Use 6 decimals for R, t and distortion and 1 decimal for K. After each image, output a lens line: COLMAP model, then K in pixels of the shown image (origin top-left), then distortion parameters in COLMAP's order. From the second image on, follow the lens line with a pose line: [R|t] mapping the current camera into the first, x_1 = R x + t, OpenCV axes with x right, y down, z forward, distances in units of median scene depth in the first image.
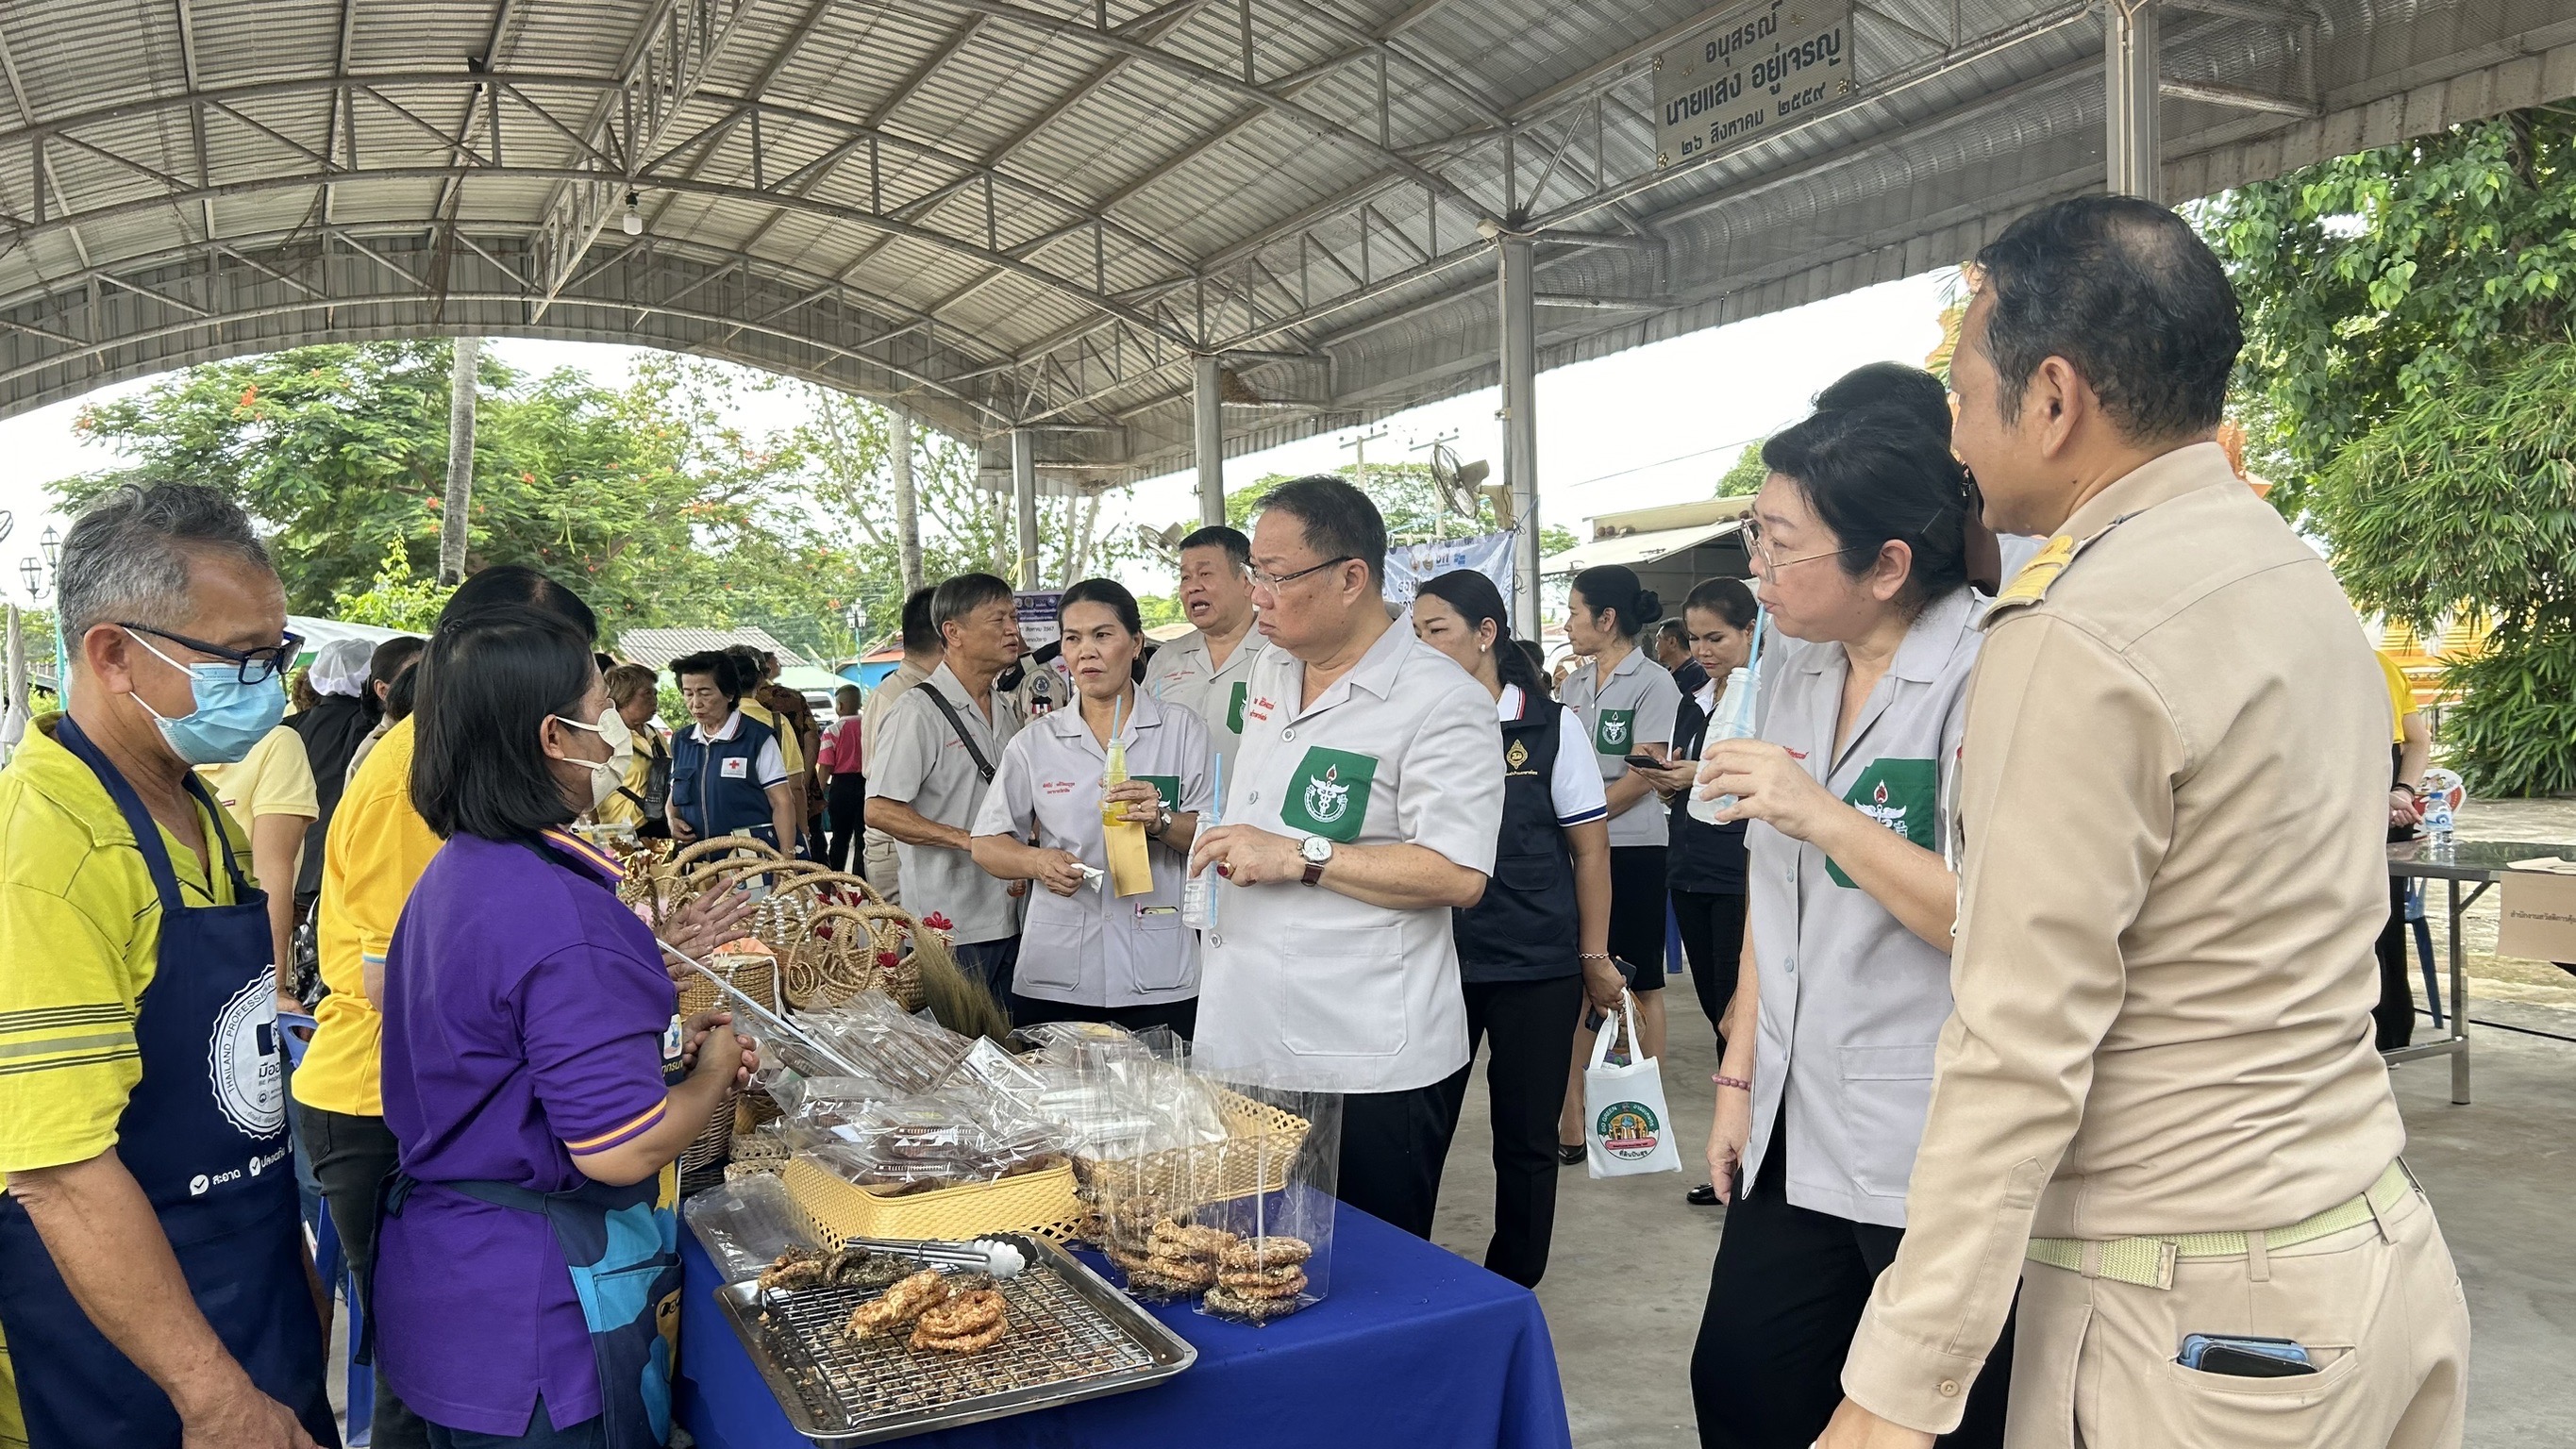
lens RADIAL K [[1940.2, 0, 1283.3], [0, 1940.2, 750.1], [0, 0, 1]] dist [0.055206, -0.061433]
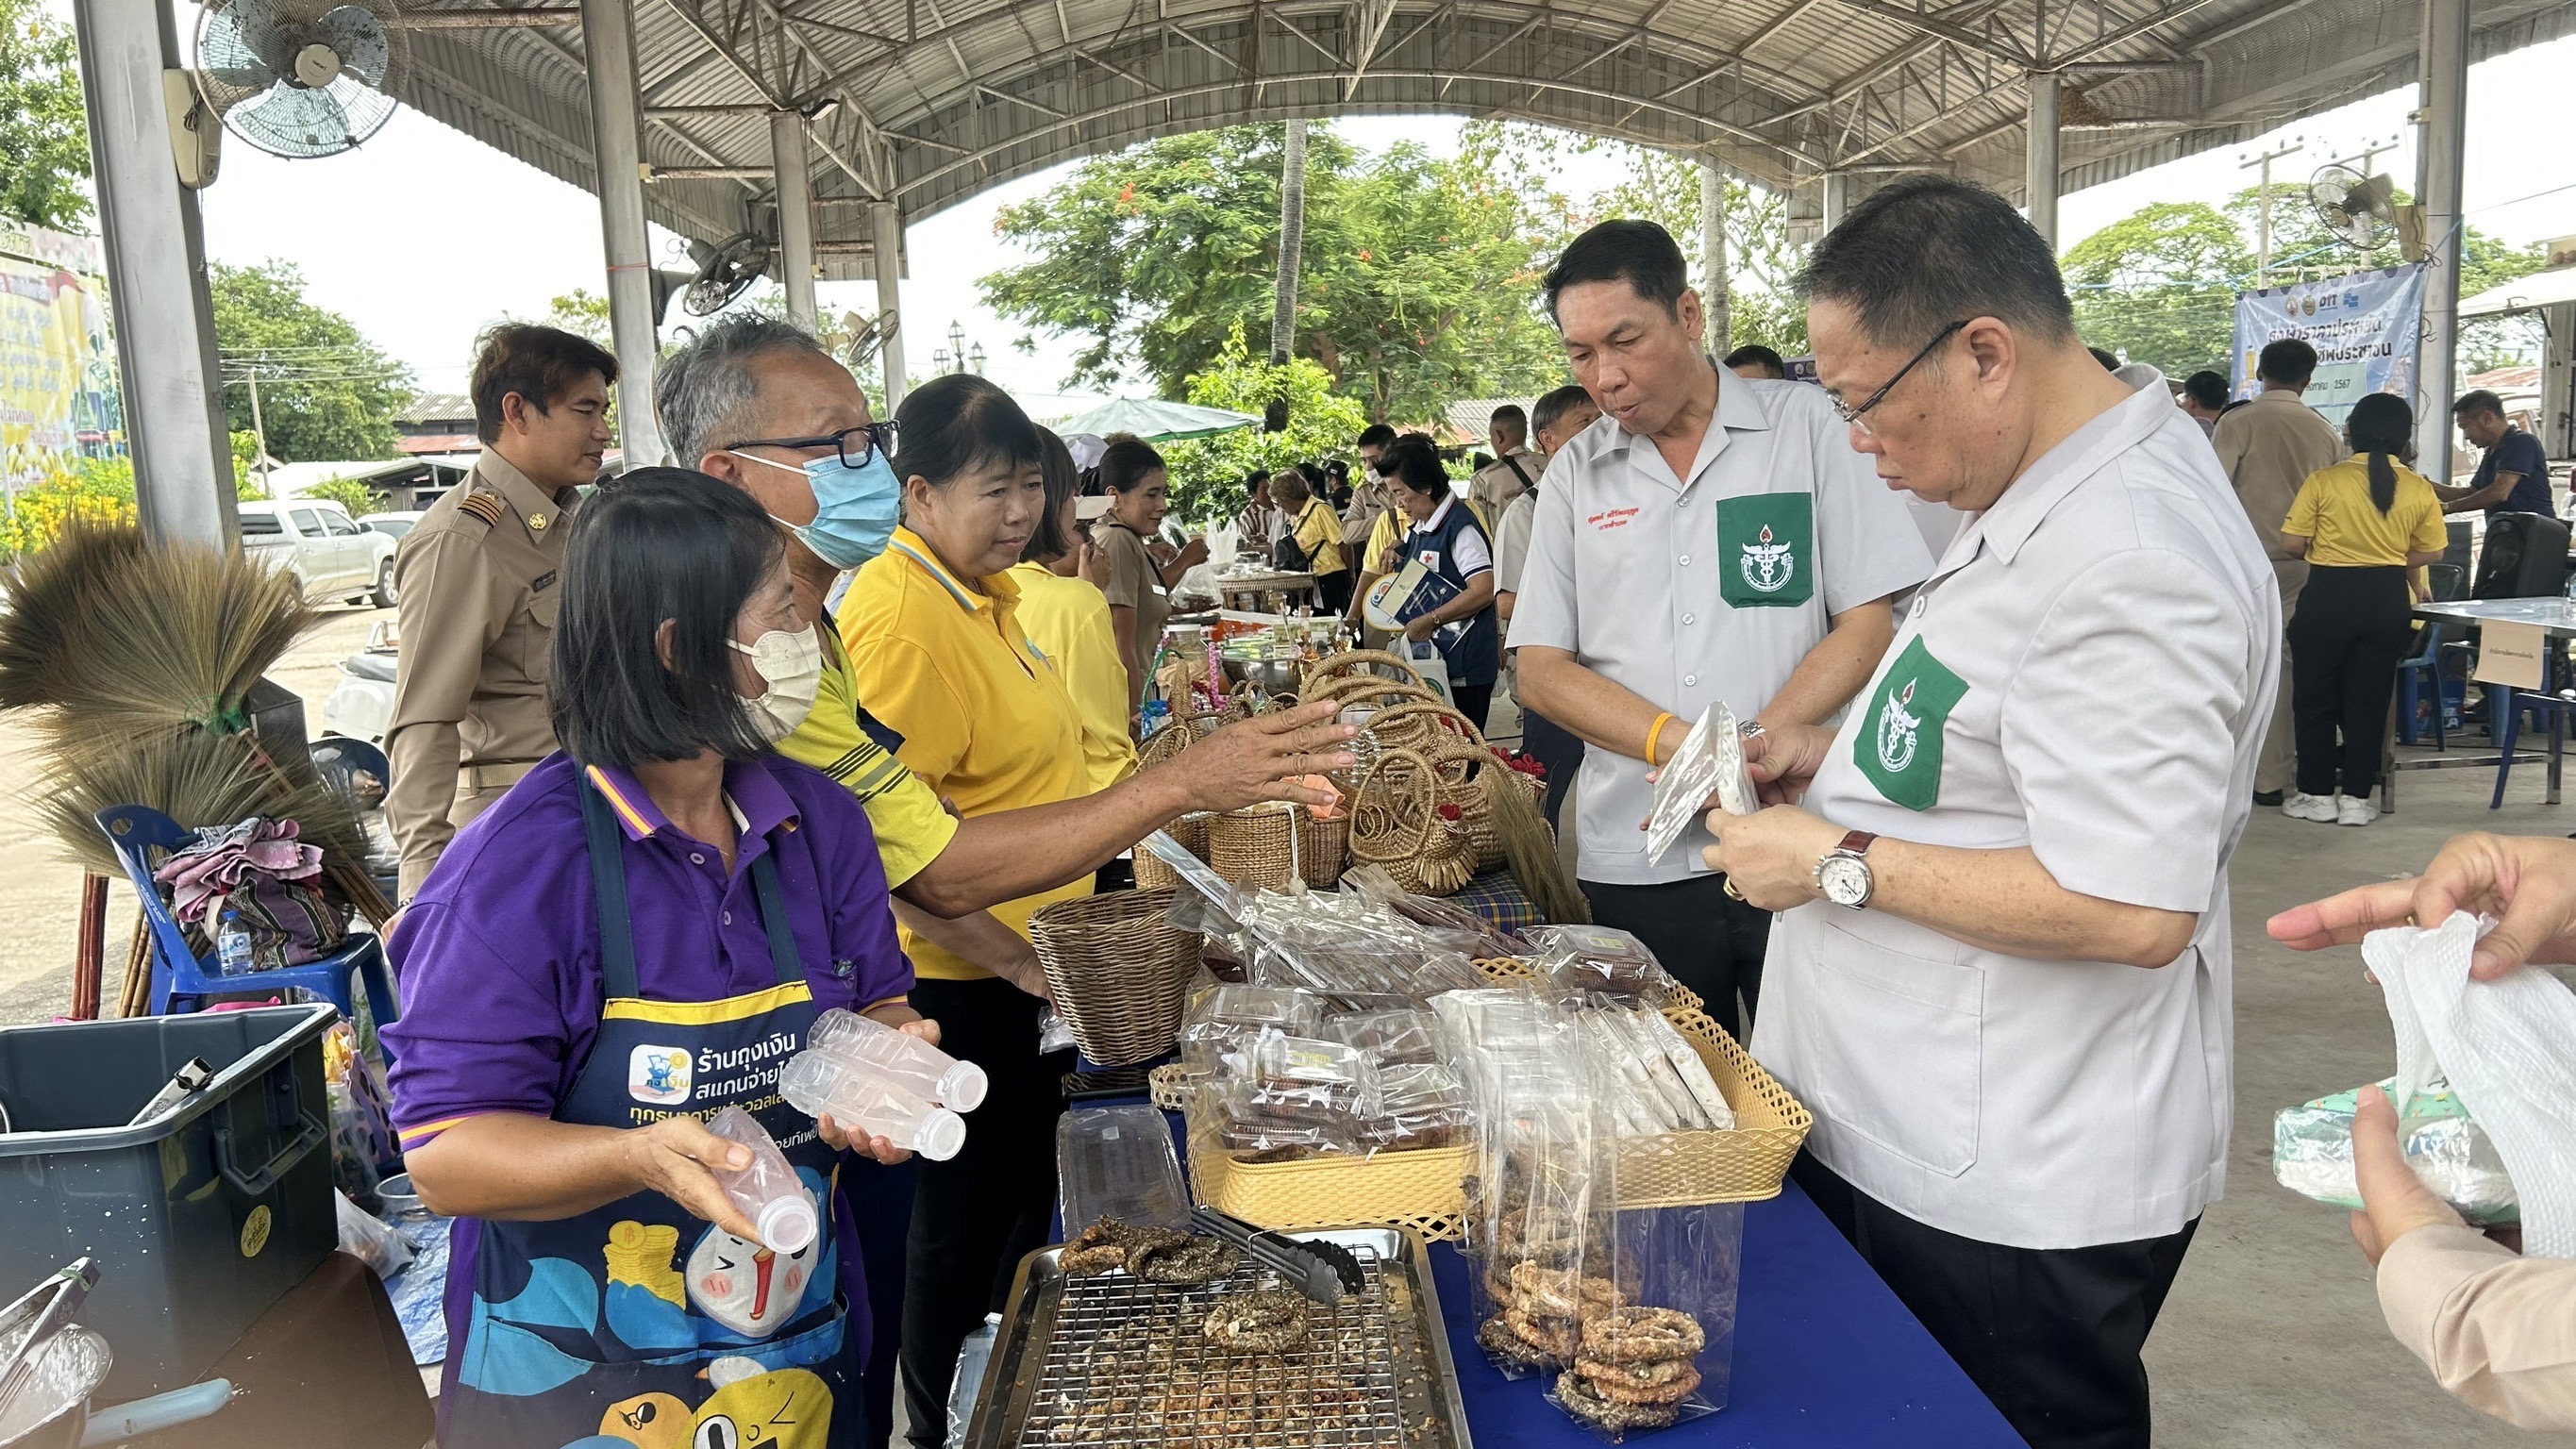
lens RADIAL K [[1940.2, 0, 1324.1], [0, 1940.2, 751.0], [0, 0, 1]] dist [0.055206, -0.061433]
pose [[0.921157, 0.050656, -0.385882, 0.014100], [-0.003943, 0.992657, 0.120895, -0.004441], [0.389172, -0.109841, 0.914593, 0.028356]]
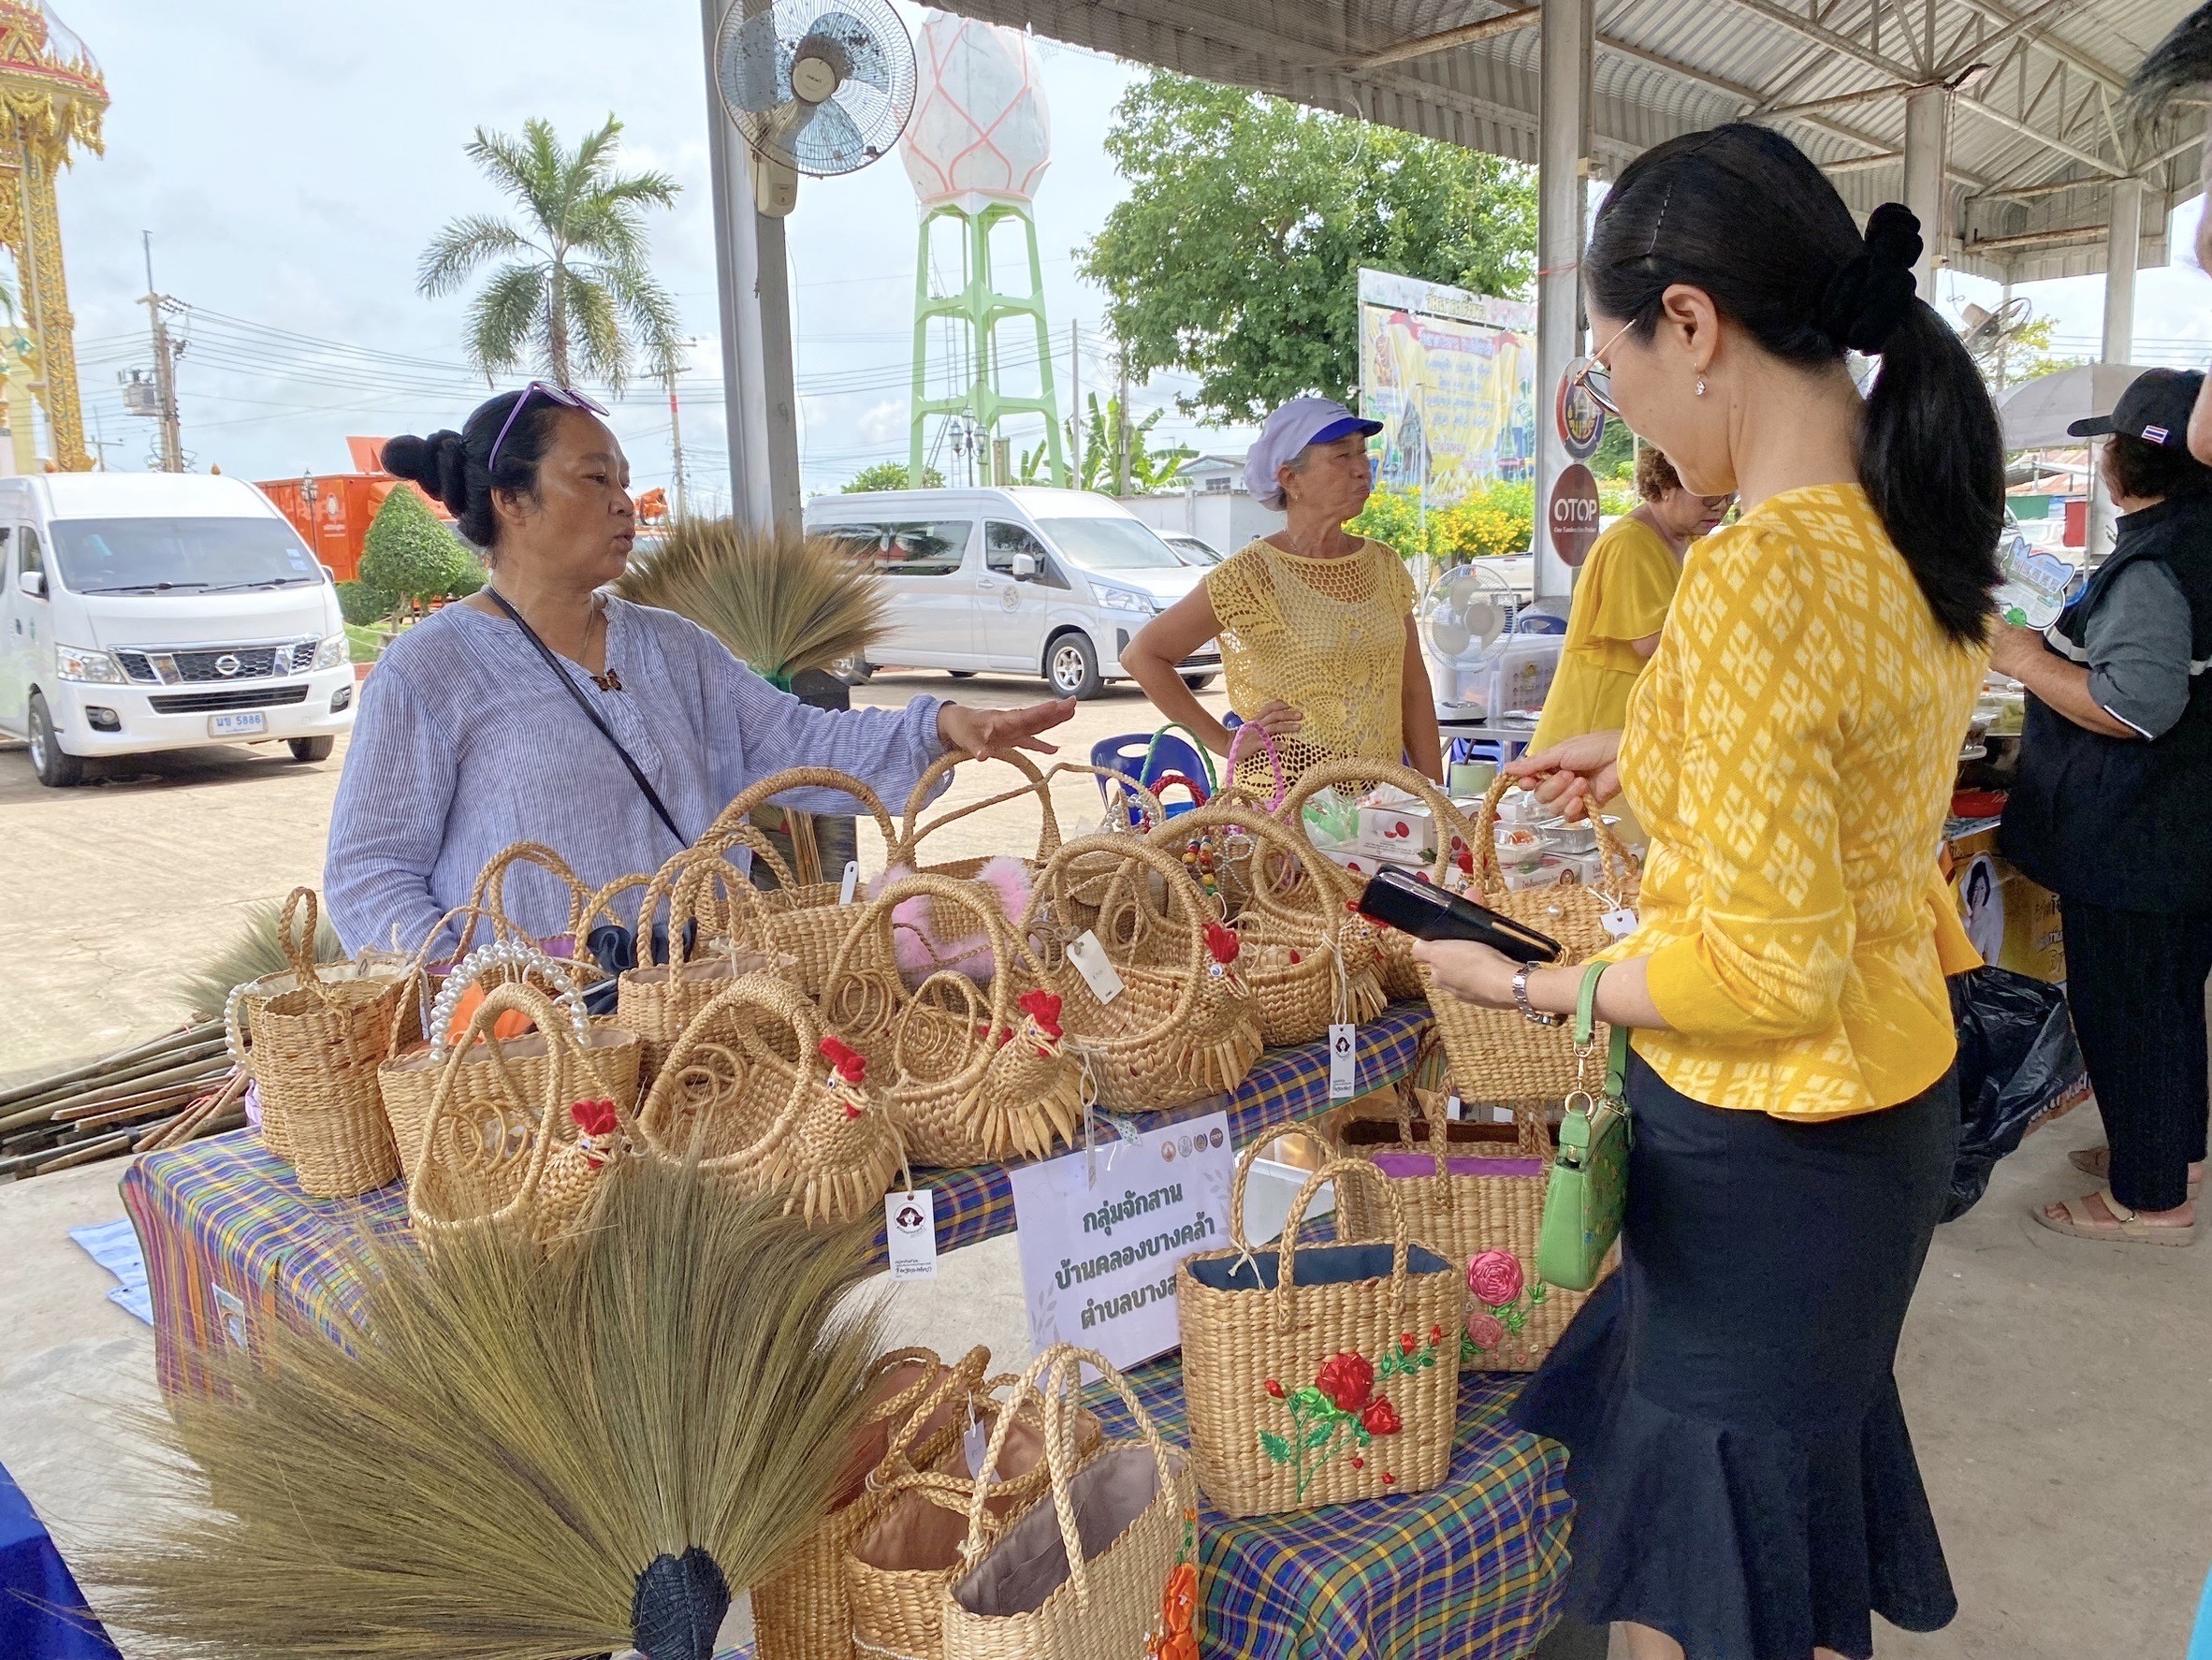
lens RADIAL K [[1691.0, 0, 1082.2], [0, 1691.0, 809.1], [0, 0, 1]] dist [0.037481, -0.038270]
pose [[0.305734, 0.171547, -0.936535, 0.032651], [-0.019966, 0.984573, 0.173829, -0.005208], [0.951908, -0.034446, 0.304443, 0.176364]]
